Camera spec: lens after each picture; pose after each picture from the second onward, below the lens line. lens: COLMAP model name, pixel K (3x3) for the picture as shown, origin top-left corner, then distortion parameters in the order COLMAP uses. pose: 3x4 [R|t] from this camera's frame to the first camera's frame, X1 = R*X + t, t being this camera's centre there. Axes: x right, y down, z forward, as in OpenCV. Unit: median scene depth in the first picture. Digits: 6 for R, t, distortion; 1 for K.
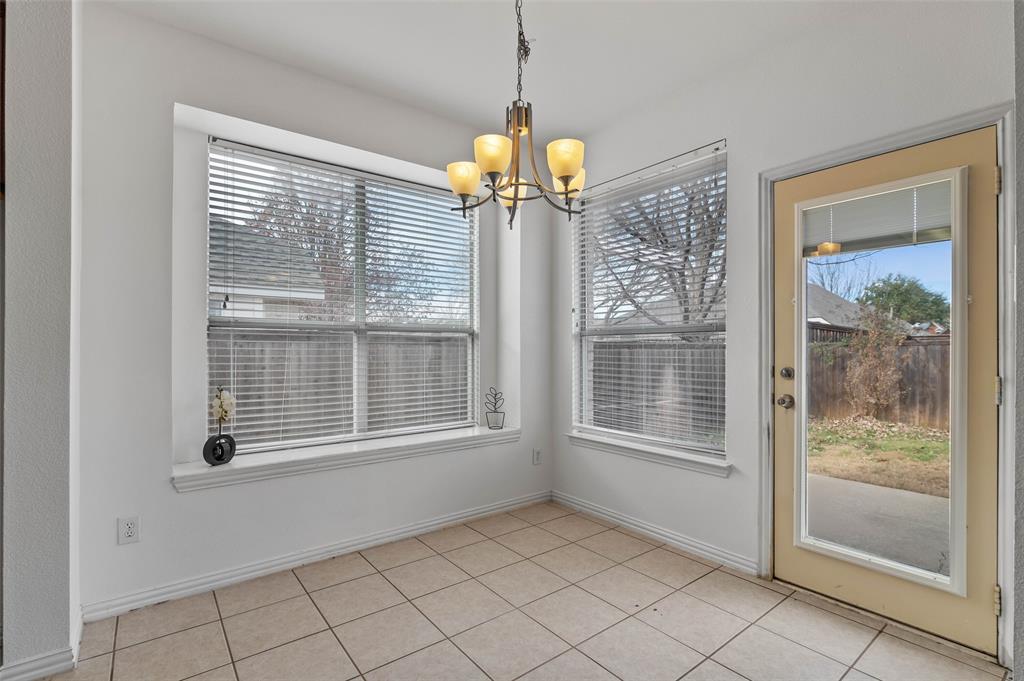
lens RADIAL K [[473.8, 0, 512.3], [0, 473.8, 344.4], [0, 0, 1]] dist [-0.002873, -0.000213]
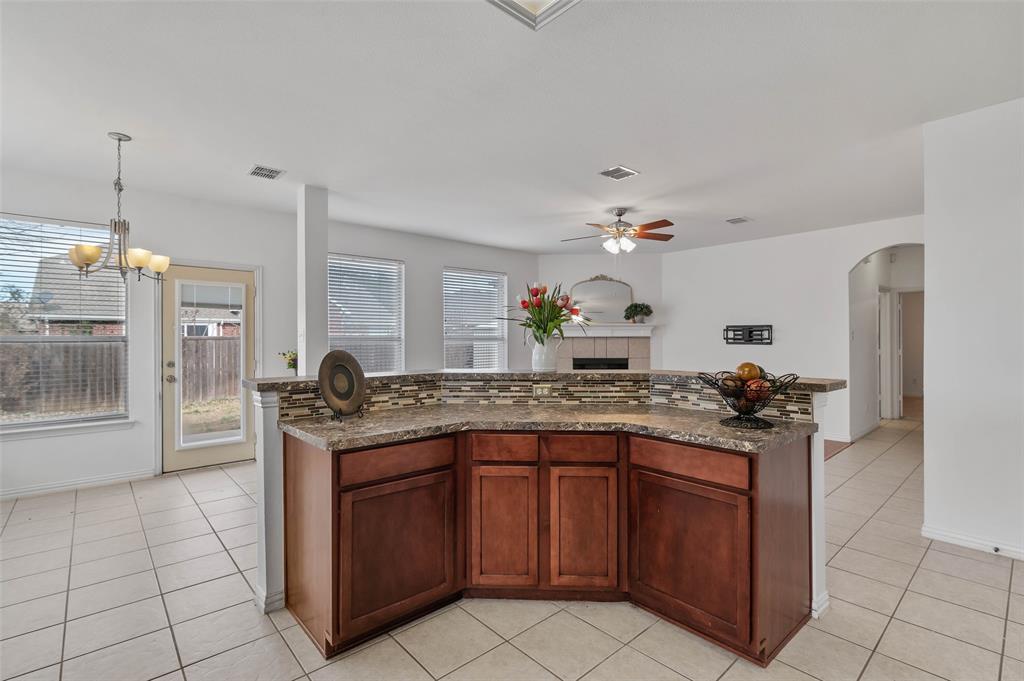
lens RADIAL K [[473.8, 0, 512.5], [0, 473.8, 338.8], [0, 0, 1]] dist [-0.002873, -0.000213]
pose [[-0.069136, -0.003487, 0.997601, -1.460711], [-0.000563, 0.999994, 0.003456, -0.052094], [-0.997607, -0.000322, -0.069138, -0.269894]]
